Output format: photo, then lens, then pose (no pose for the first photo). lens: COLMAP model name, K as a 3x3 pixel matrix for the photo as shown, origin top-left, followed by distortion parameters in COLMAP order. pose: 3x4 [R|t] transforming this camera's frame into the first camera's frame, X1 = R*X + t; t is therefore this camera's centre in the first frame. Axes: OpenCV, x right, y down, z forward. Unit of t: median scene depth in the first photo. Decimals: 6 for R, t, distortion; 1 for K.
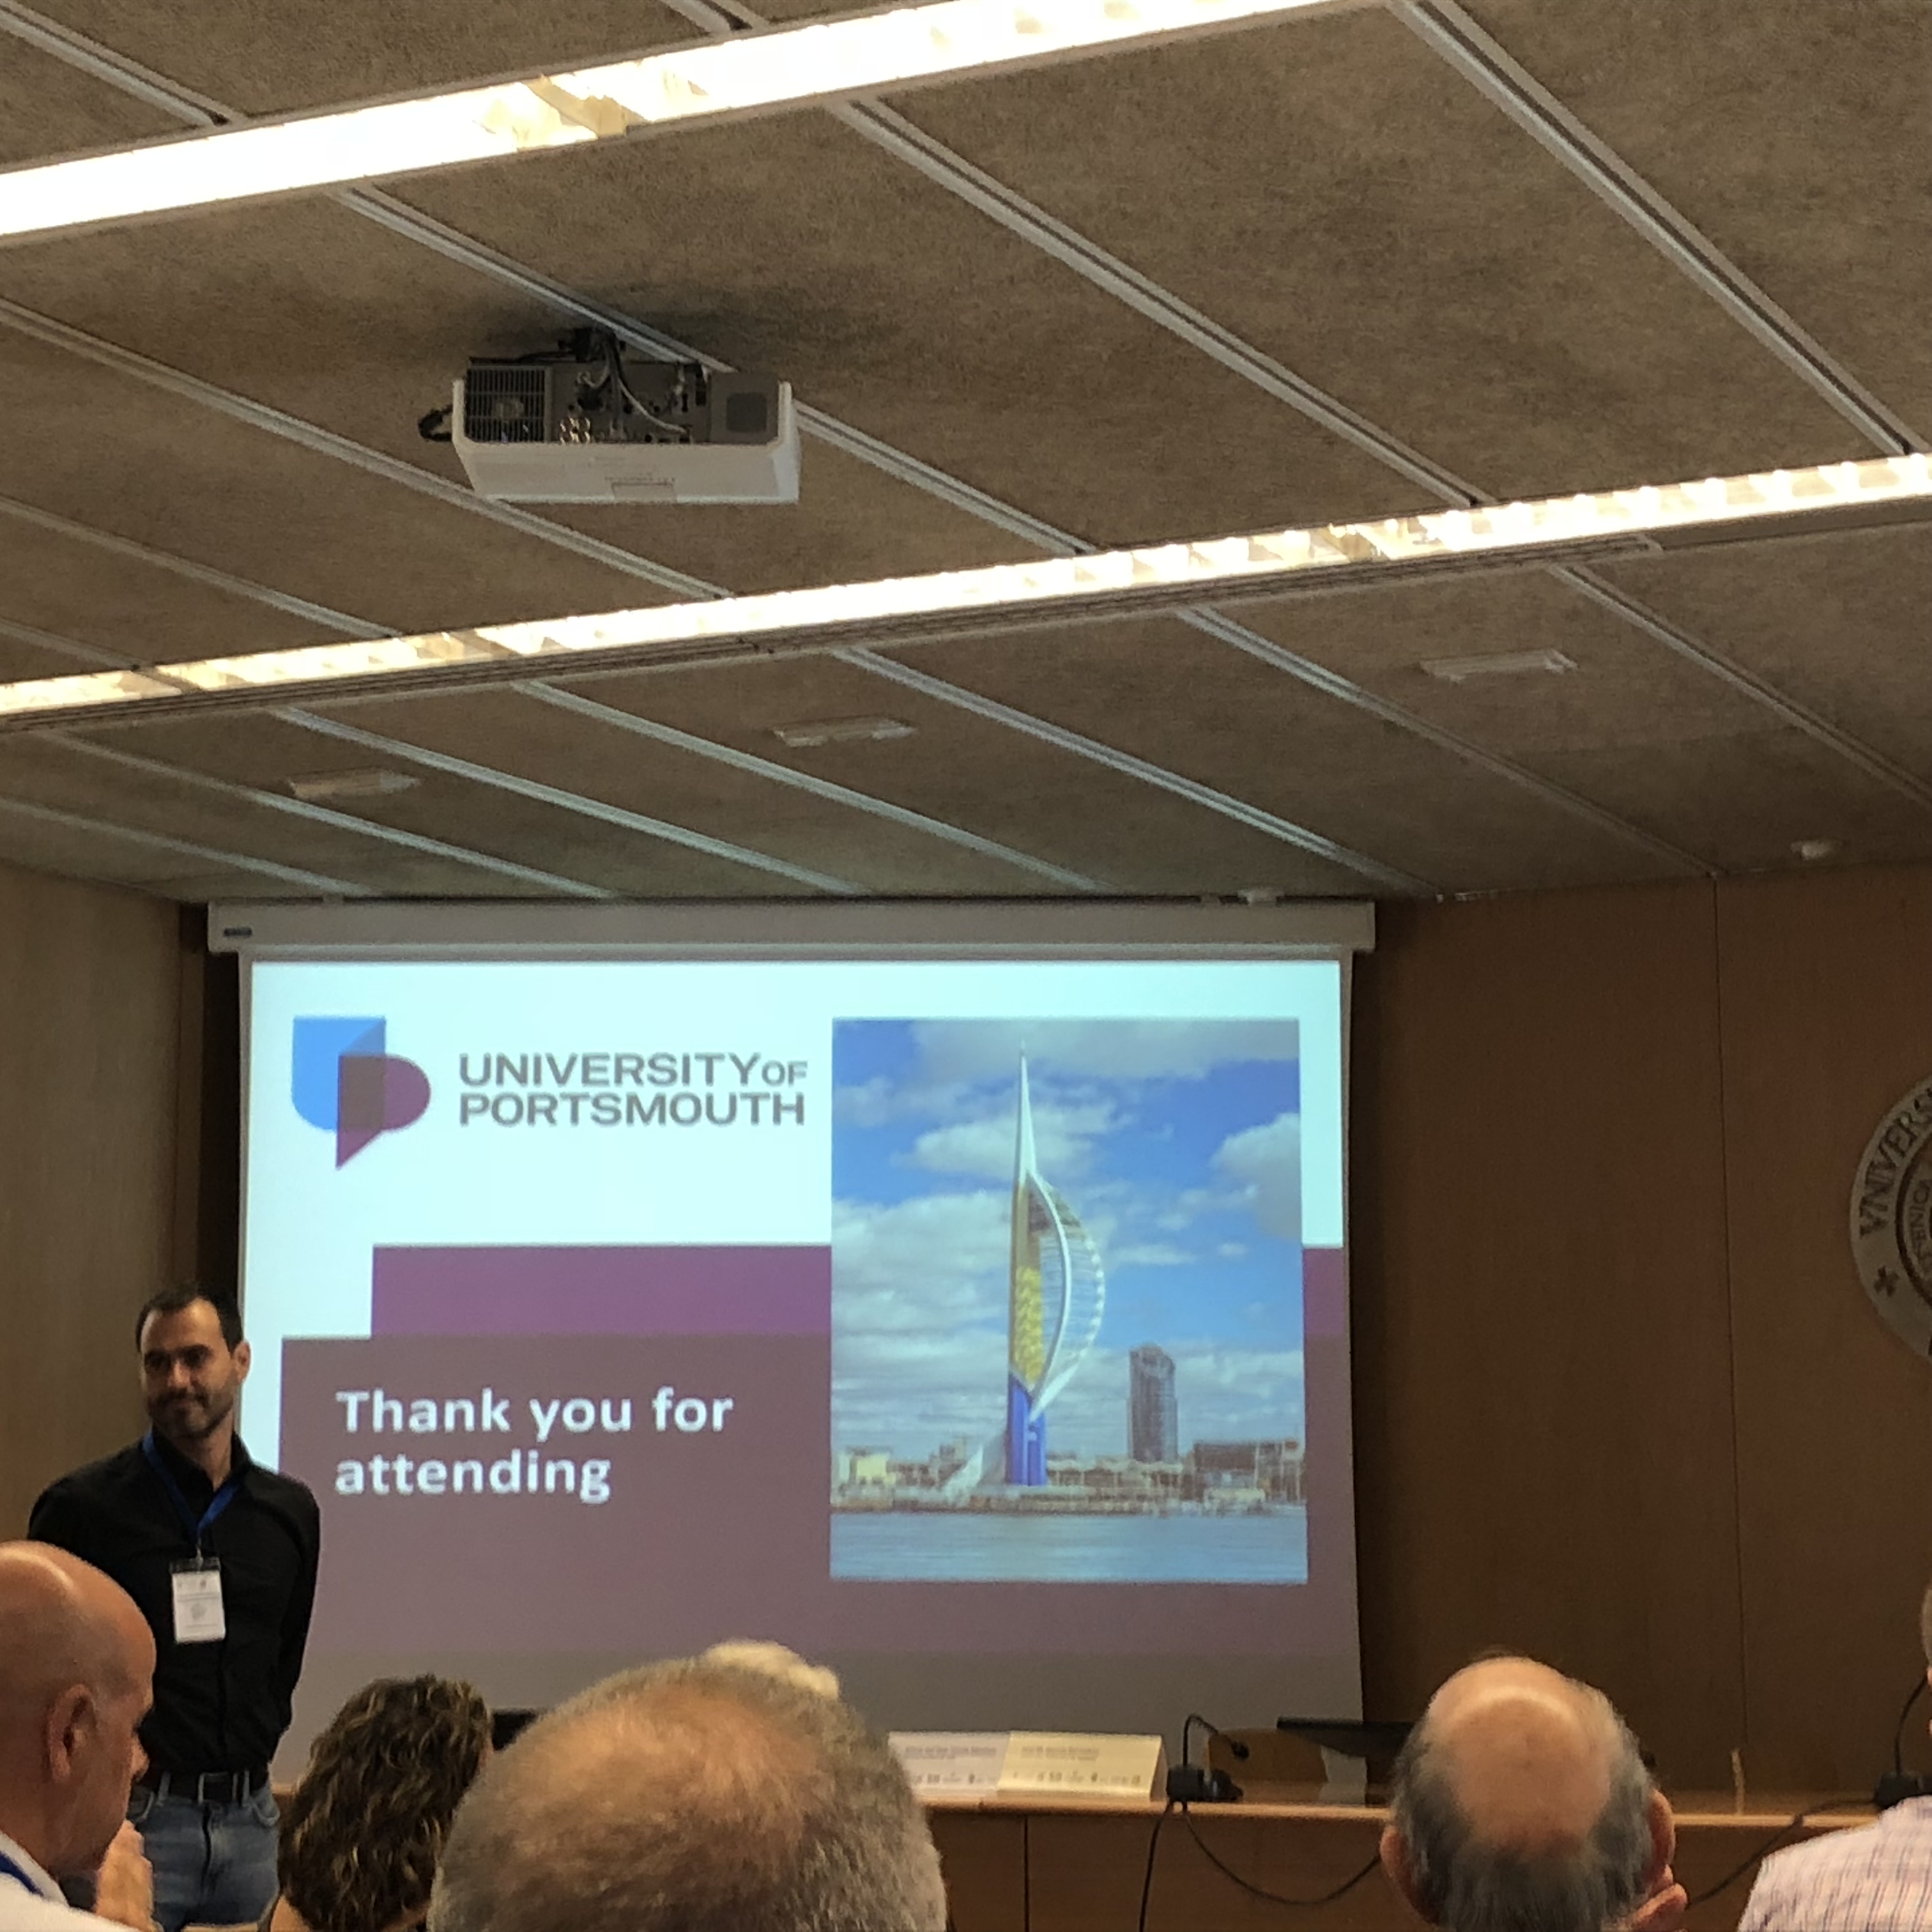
lens RADIAL K [[4425.8, 0, 962.3], [0, 4425.8, 813.9], [0, 0, 1]] dist [0.110684, 0.662451]
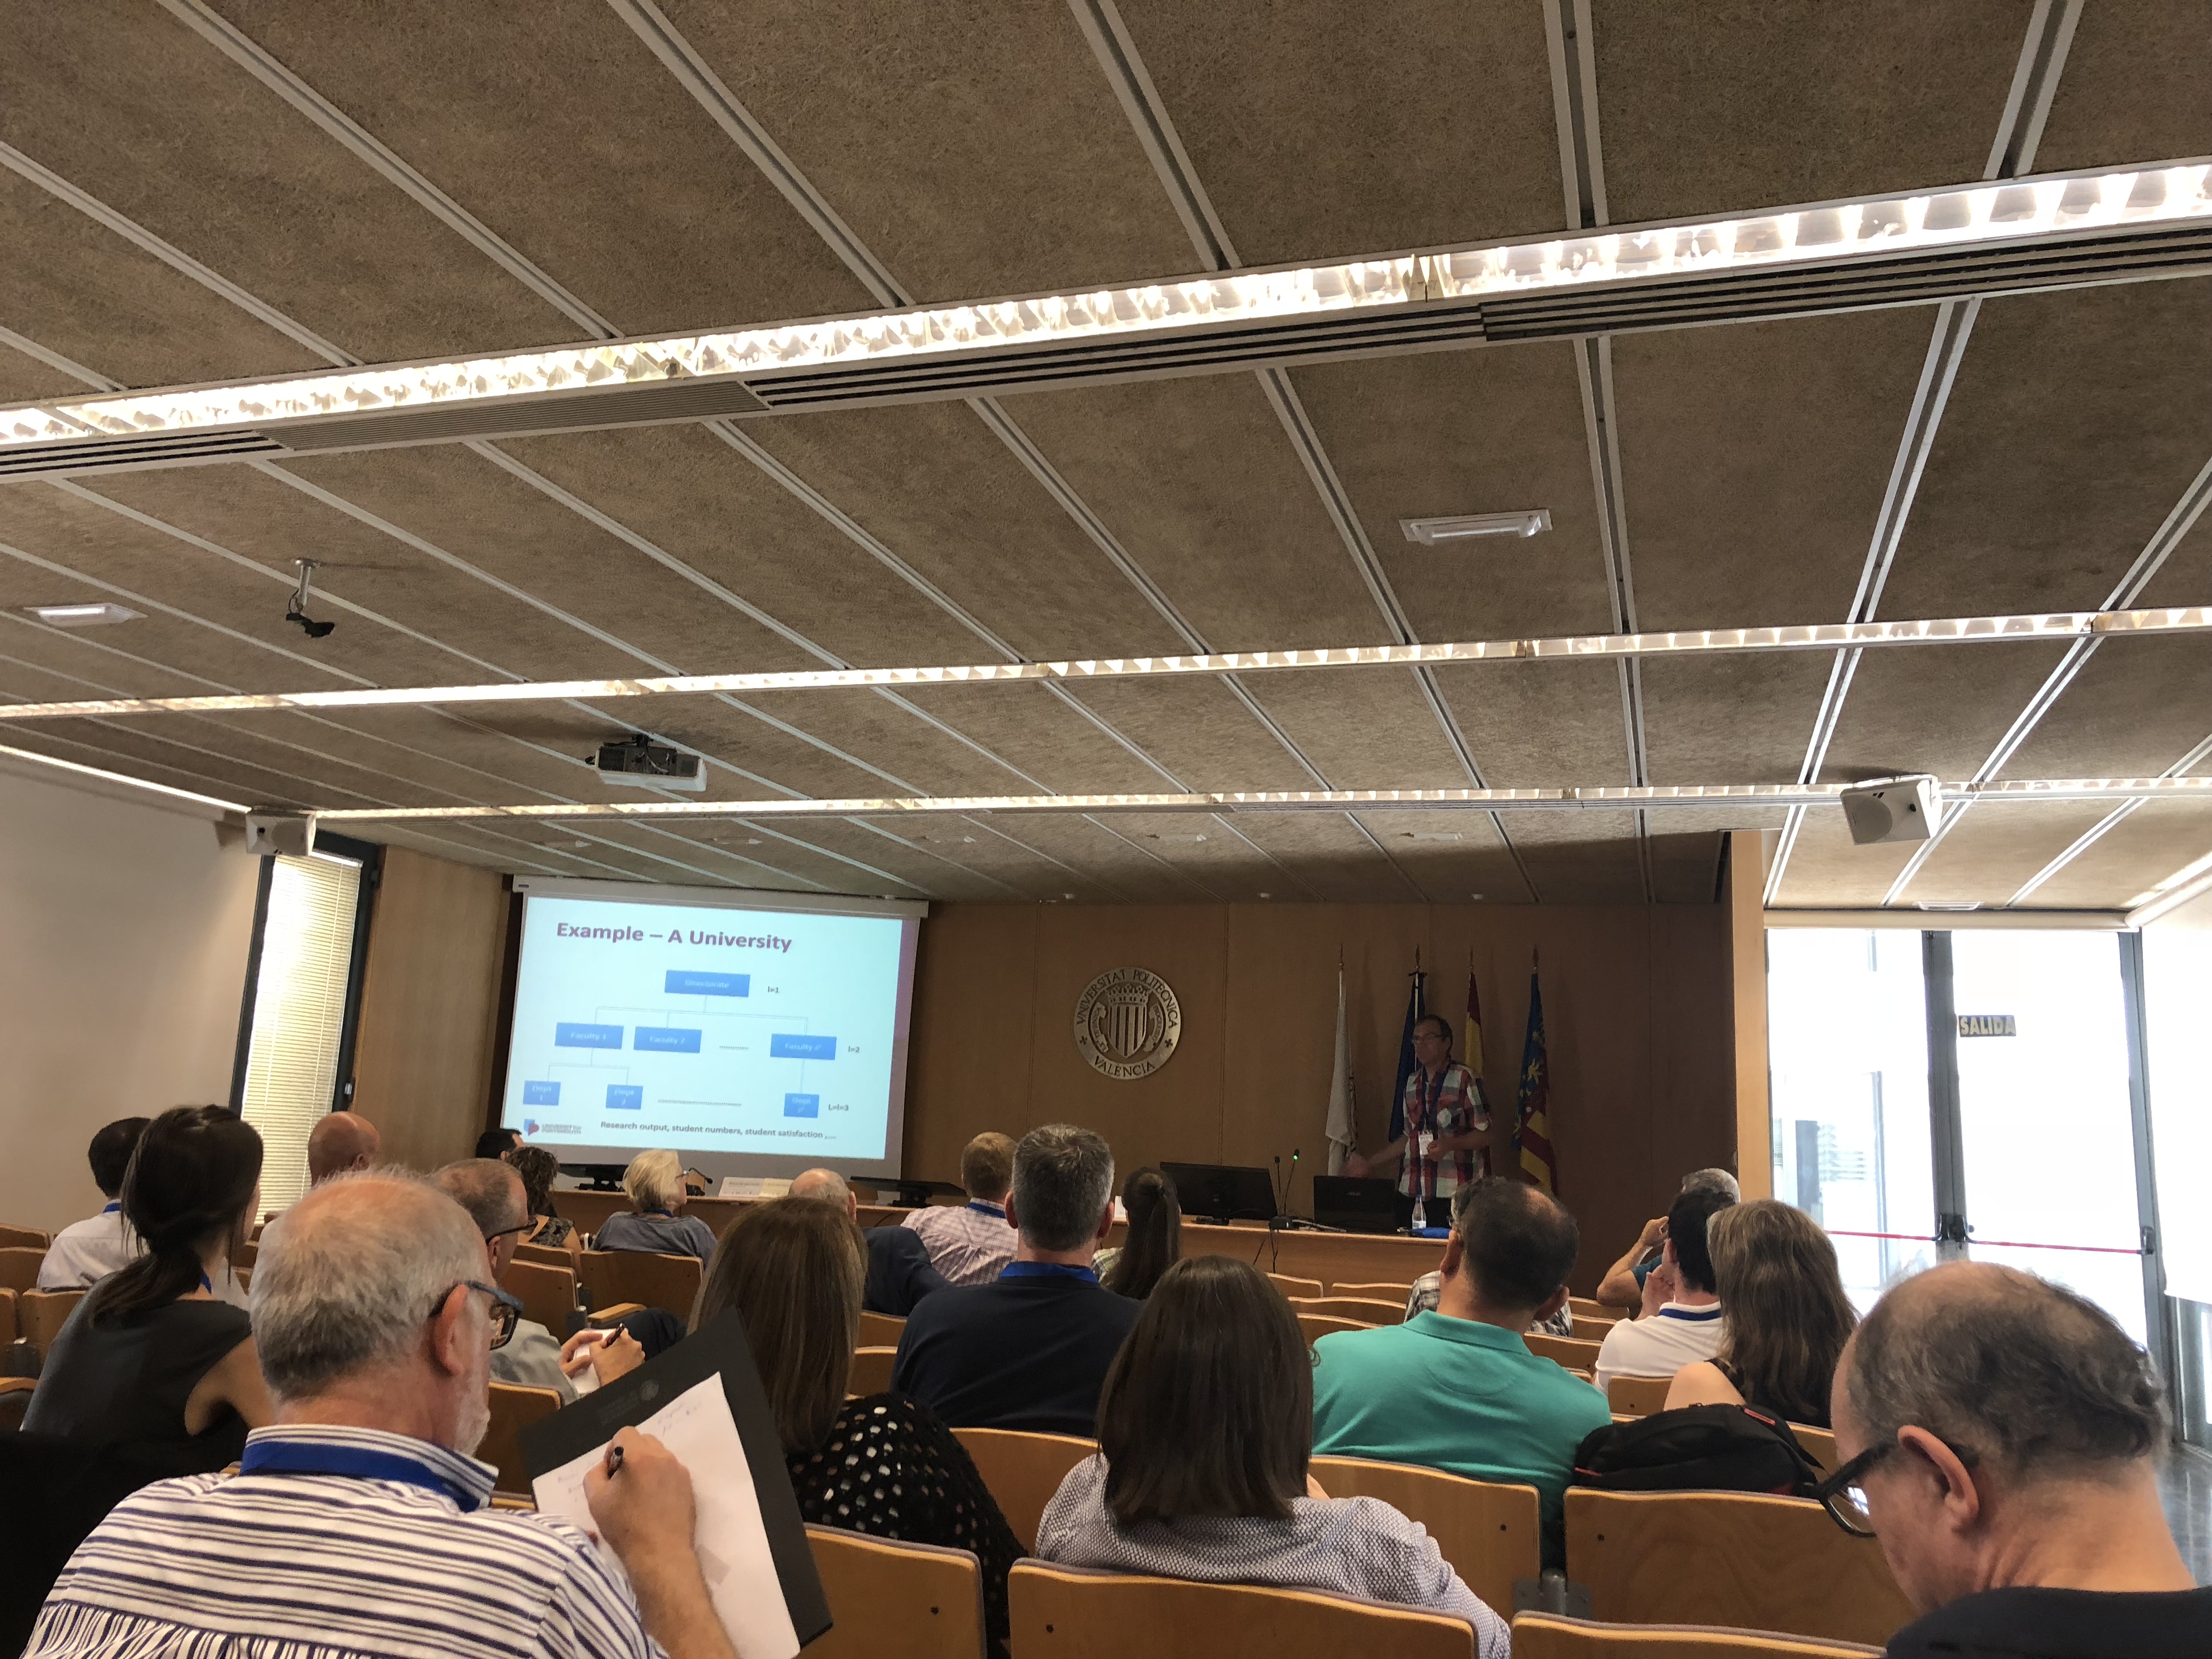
lens RADIAL K [[1792.4, 0, 1103.5], [0, 1792.4, 796.1], [0, 0, 1]] dist [0.169603, -0.524885]
pose [[0.987784, 0.076366, 0.135834, 0.053298], [-0.074445, 0.997041, -0.019173, -0.046922], [-0.136896, 0.008826, 0.990546, -0.259189]]
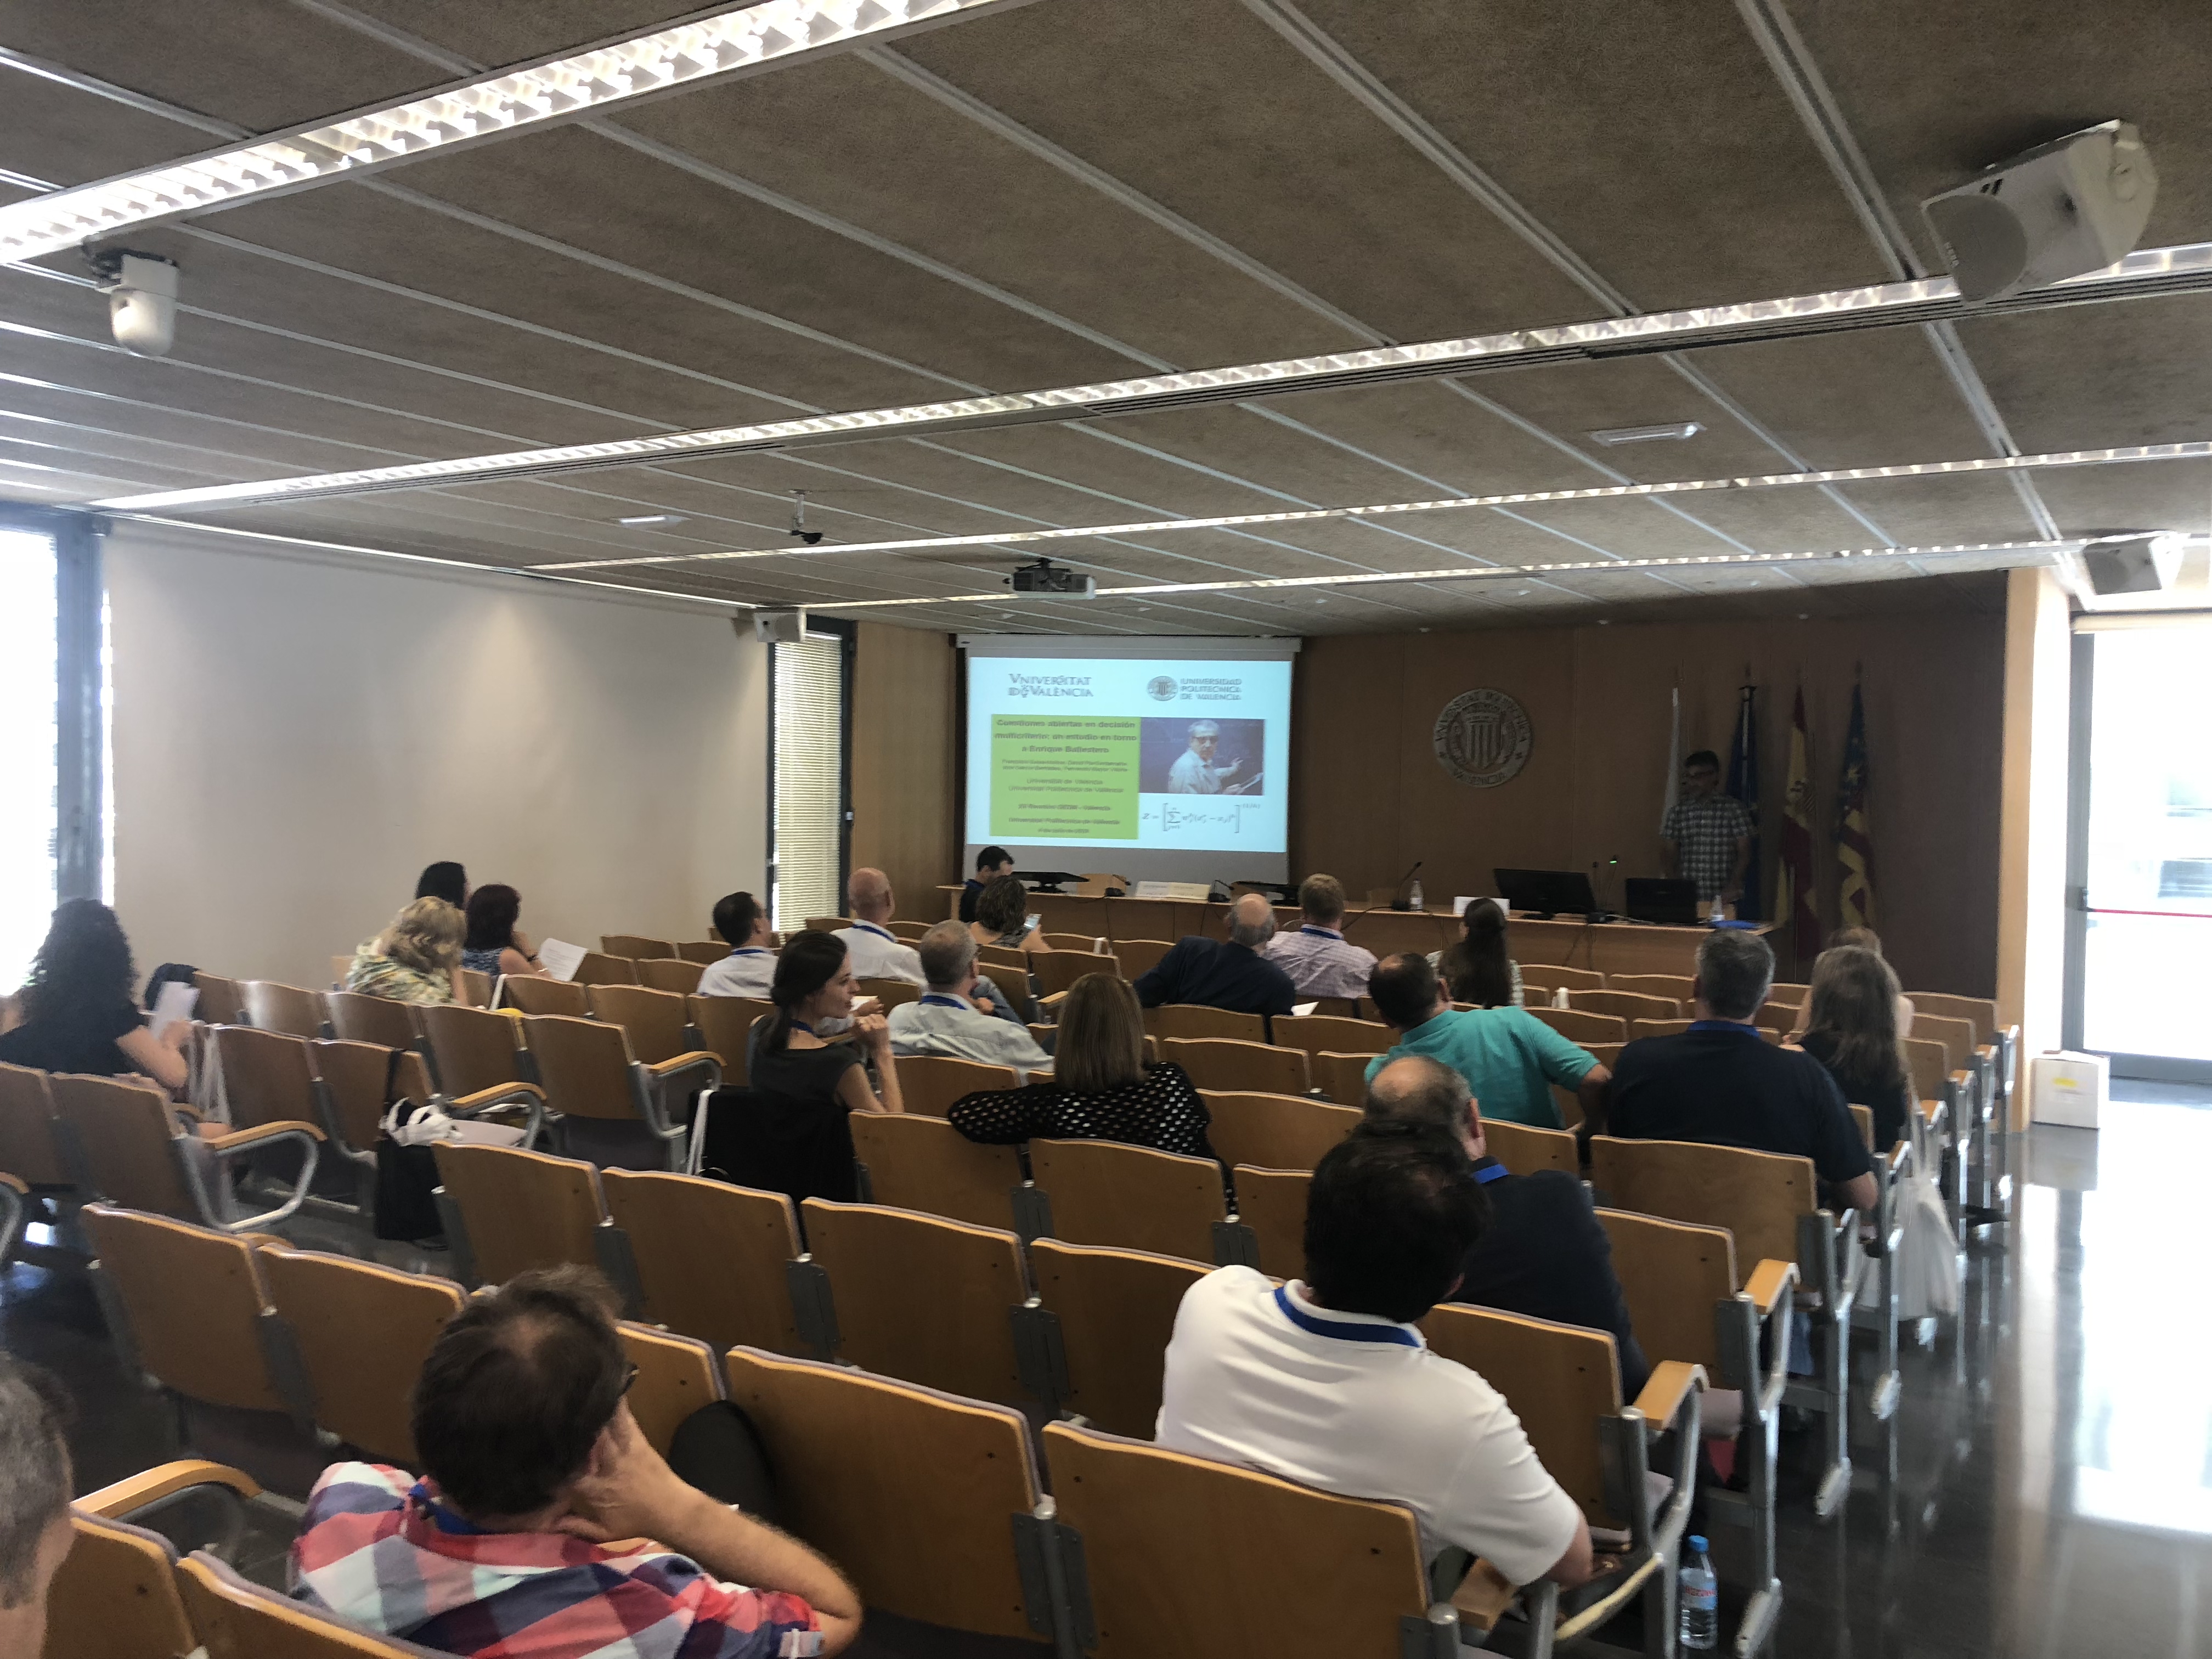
lens RADIAL K [[1794.2, 0, 1051.6], [0, 1794.2, 829.2], [0, 0, 1]] dist [-0.002249, -0.078400]
pose [[0.992729, 0.024098, -0.117930, 0.091618], [-0.000238, 0.980146, 0.198279, -0.140523], [0.120367, -0.196810, 0.973025, -0.485261]]
